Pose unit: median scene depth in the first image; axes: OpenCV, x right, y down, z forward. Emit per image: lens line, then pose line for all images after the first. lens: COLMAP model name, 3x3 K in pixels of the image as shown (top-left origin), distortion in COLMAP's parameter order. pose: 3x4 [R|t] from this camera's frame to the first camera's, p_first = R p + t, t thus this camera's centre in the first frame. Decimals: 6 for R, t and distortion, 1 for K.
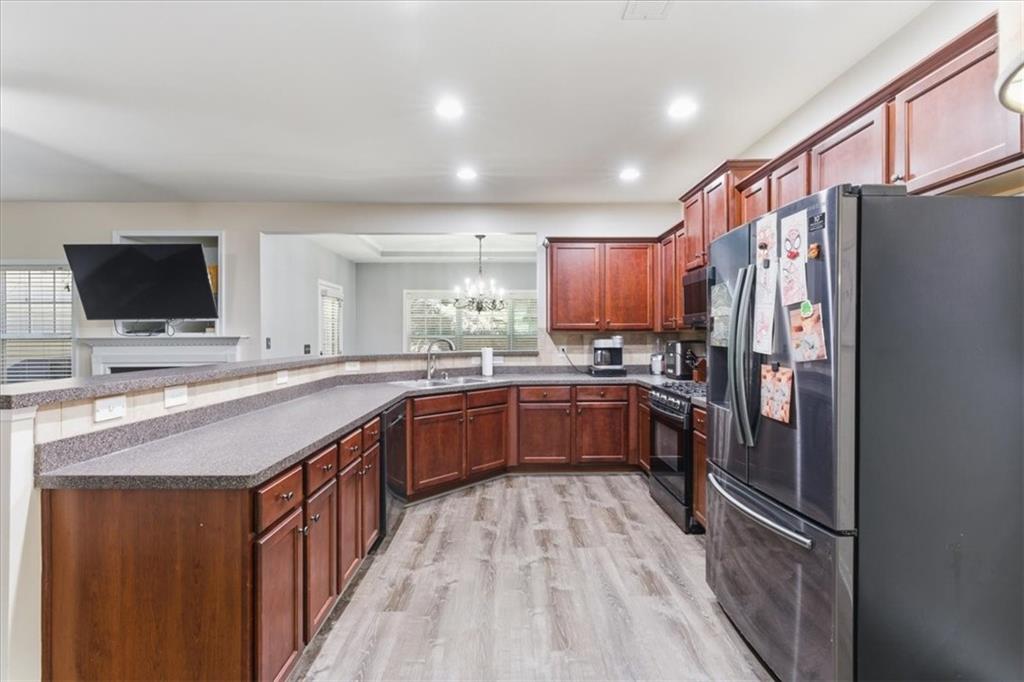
lens RADIAL K [[460.7, 0, 512.1], [0, 460.7, 337.5], [0, 0, 1]] dist [0.000888, 0.000485]
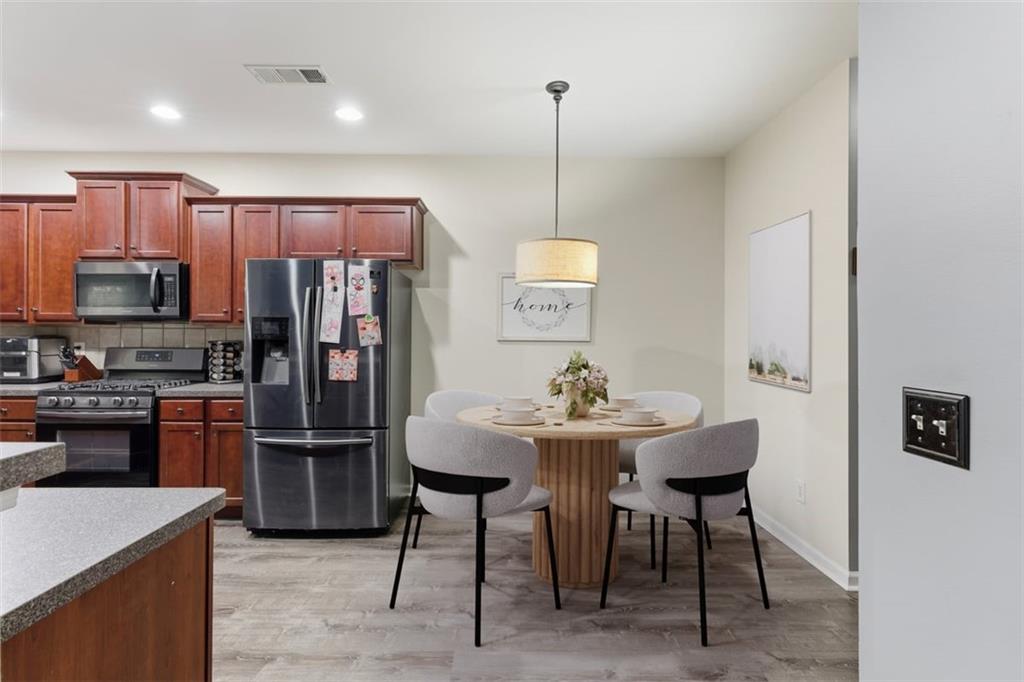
lens RADIAL K [[460.7, 0, 512.1], [0, 460.7, 337.5], [0, 0, 1]] dist [0.000888, 0.000485]
pose [[-0.002740, -0.004385, 0.999987, -0.469106], [-0.003323, 0.999985, 0.004376, 0.002709], [-0.999991, -0.003311, -0.002755, 0.152820]]
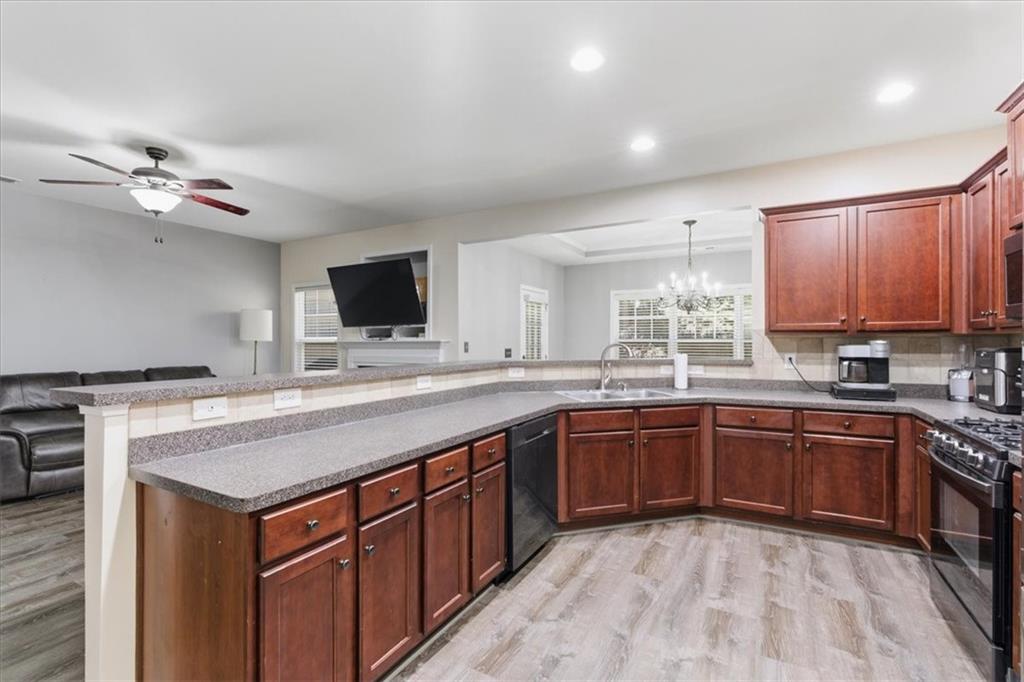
lens RADIAL K [[460.8, 0, 513.5], [0, 460.8, 340.6], [0, 0, 1]] dist [0.000192, 0.000755]
pose [[0.869605, 0.000338, -0.493748, 0.106233], [-0.001295, 0.999998, -0.001597, -0.001194], [0.493746, 0.002028, 0.869604, 0.163993]]
